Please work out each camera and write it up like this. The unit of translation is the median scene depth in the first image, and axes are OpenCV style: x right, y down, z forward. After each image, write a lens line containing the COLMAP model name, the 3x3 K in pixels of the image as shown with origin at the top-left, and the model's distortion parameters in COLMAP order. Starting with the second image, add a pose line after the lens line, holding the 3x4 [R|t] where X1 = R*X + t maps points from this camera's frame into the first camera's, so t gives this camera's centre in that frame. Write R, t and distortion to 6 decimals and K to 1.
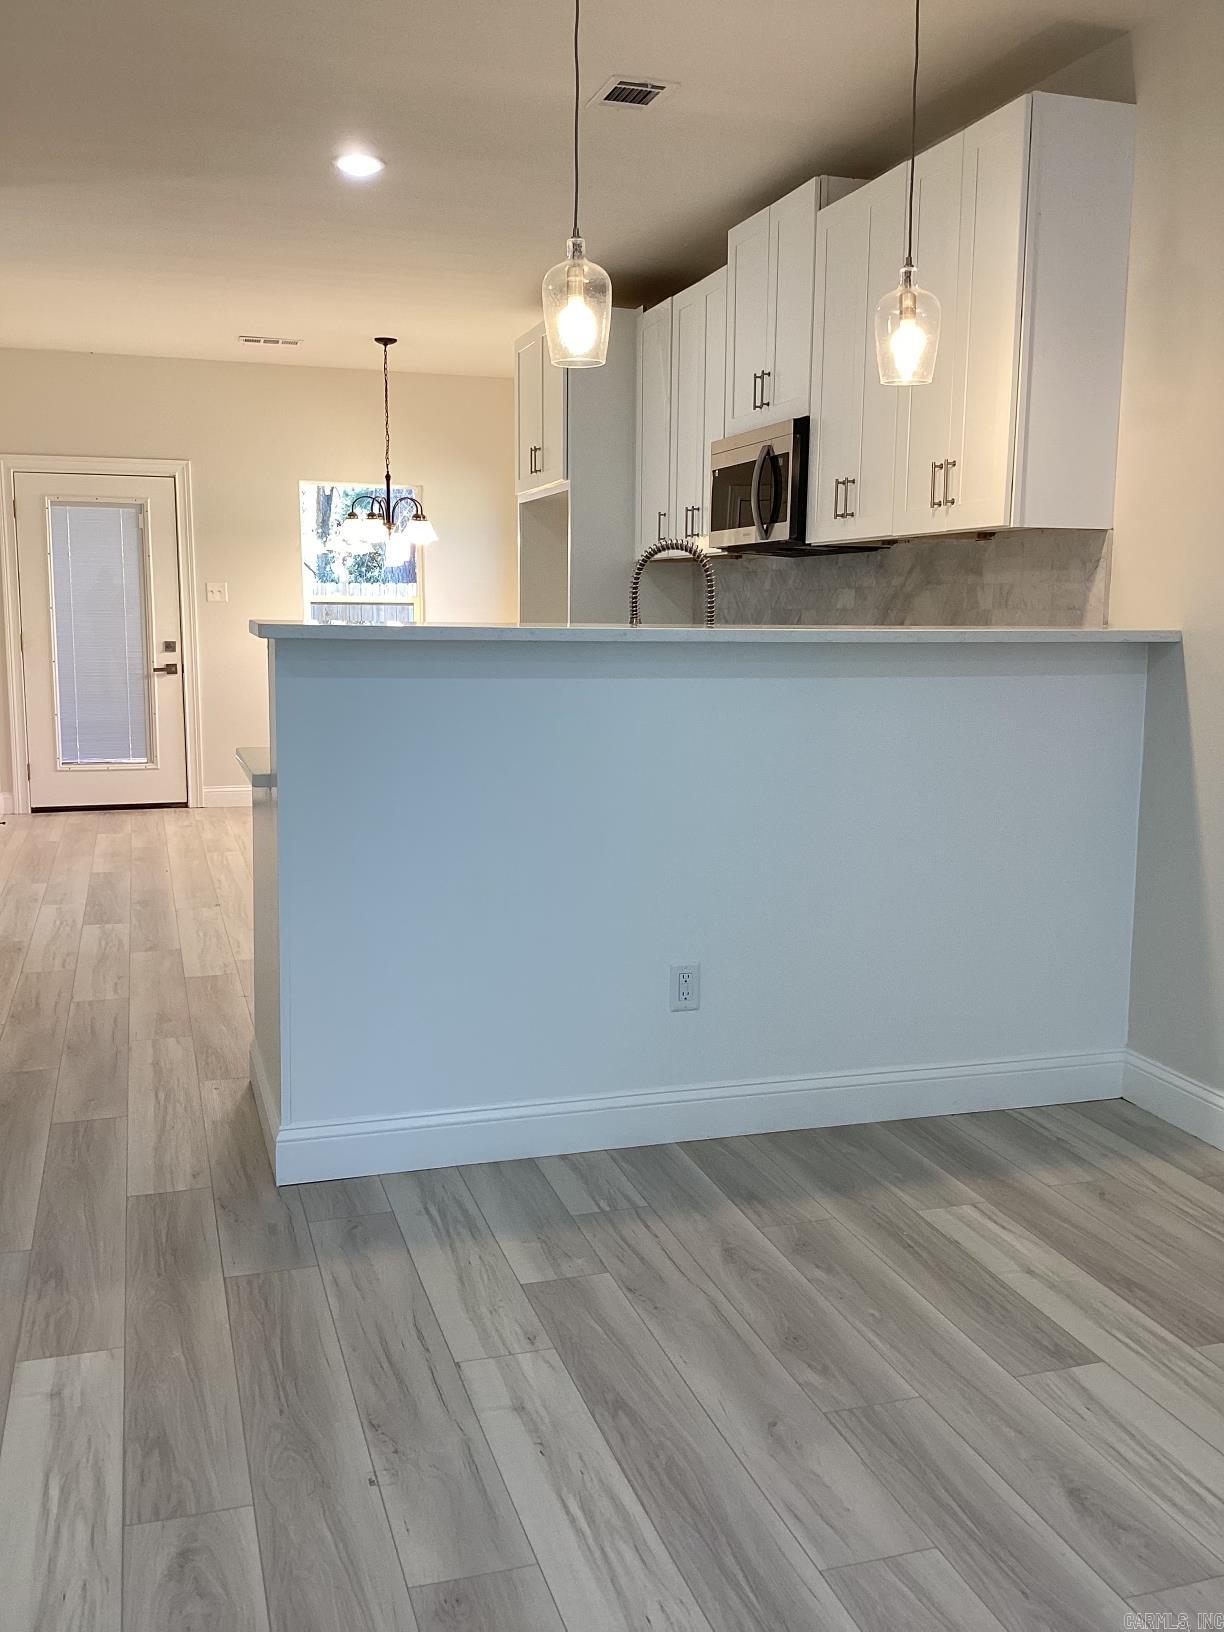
lens RADIAL K [[1437.9, 0, 612.0], [0, 1437.9, 816.0], [0, 0, 1]] dist [-0.024689, -0.011238]
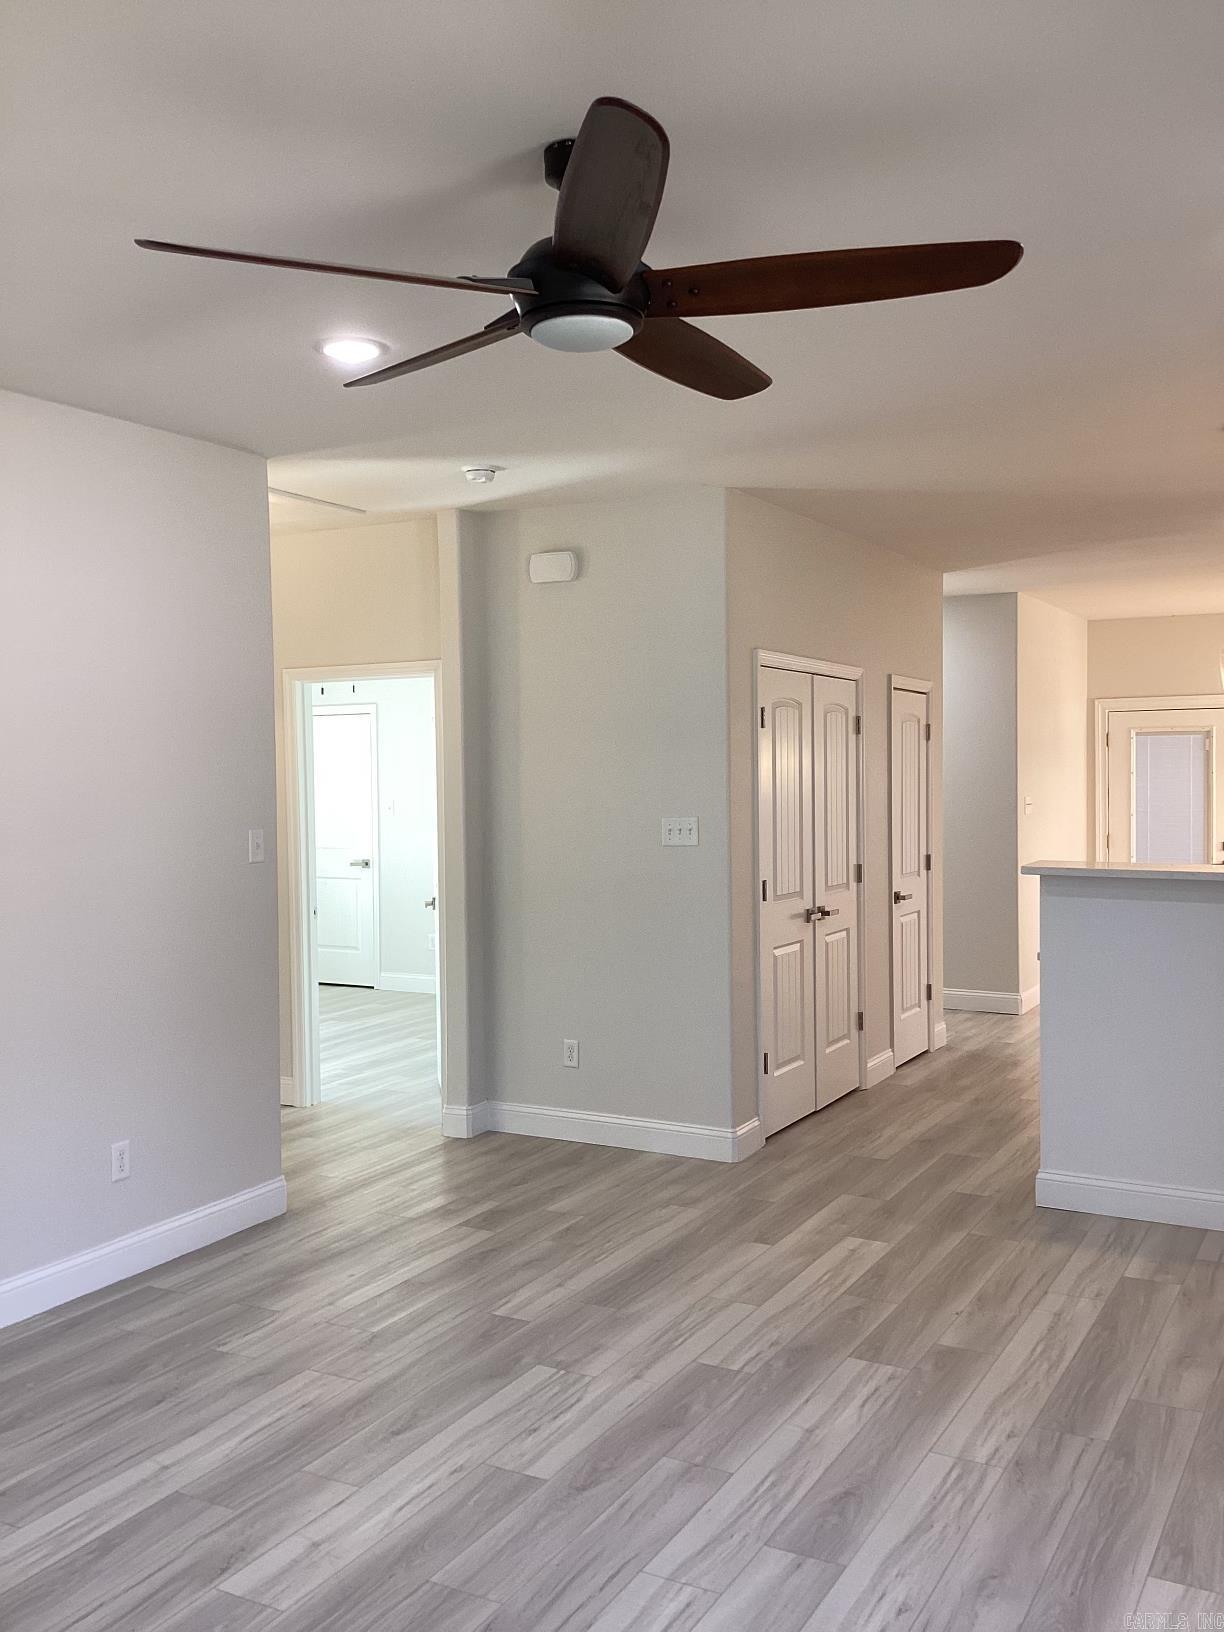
lens RADIAL K [[1437.9, 0, 612.0], [0, 1437.9, 816.0], [0, 0, 1]] dist [-0.024689, -0.011238]
pose [[0.677157, 0.009177, -0.735781, 0.745694], [-0.097359, 0.992249, -0.077226, -0.011013], [0.729369, 0.123929, 0.672802, -0.591801]]
